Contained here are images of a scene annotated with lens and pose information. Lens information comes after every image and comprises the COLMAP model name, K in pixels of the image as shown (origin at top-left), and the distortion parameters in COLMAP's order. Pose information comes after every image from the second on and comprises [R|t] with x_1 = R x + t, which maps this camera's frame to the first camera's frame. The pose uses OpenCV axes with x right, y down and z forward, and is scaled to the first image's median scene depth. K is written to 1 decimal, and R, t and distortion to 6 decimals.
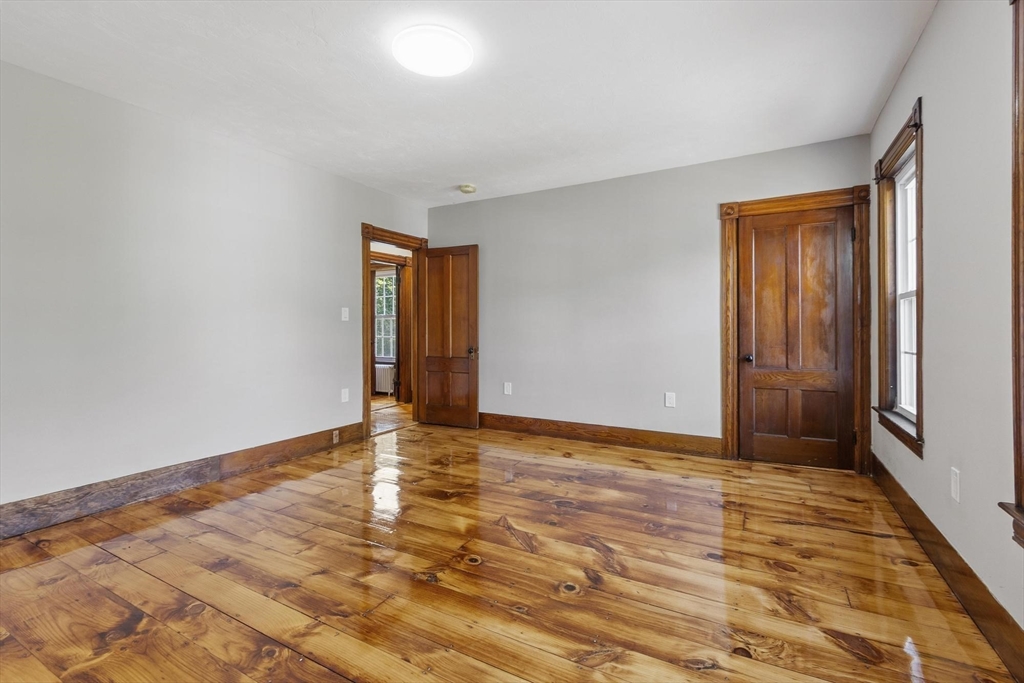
lens RADIAL K [[451.4, 0, 507.7], [0, 451.4, 336.8], [0, 0, 1]] dist [0.002105, 0.000549]
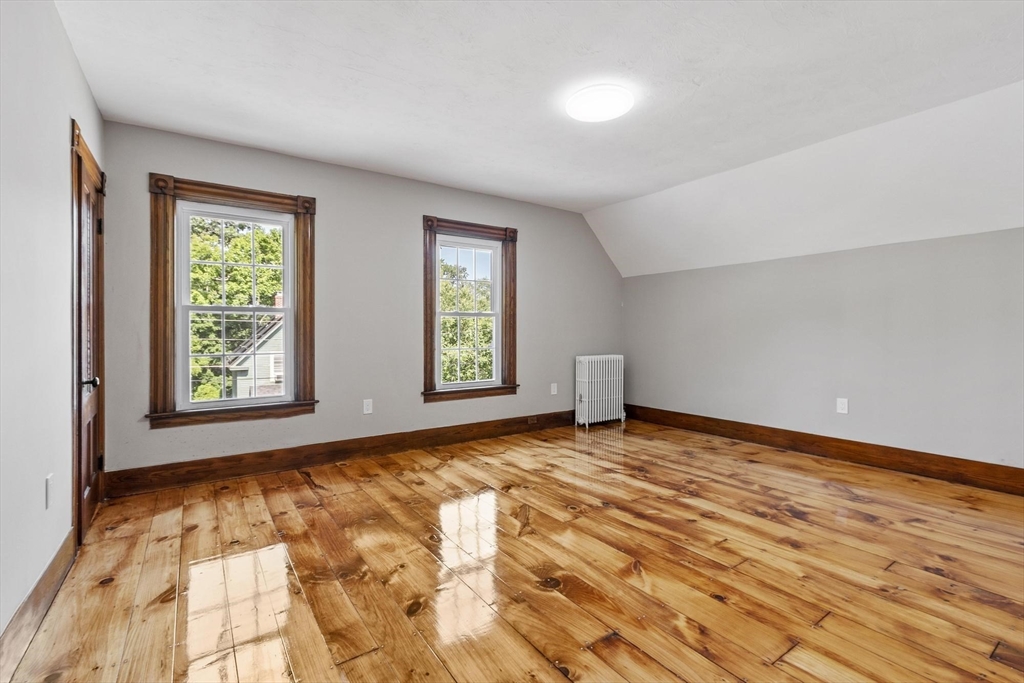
lens RADIAL K [[451.4, 0, 507.7], [0, 451.4, 336.8], [0, 0, 1]] dist [0.002105, 0.000549]
pose [[-0.895589, 0.004288, 0.444861, -0.465594], [0.014432, 0.999707, 0.019418, -0.033612], [-0.444648, 0.023811, -0.895389, 2.124722]]
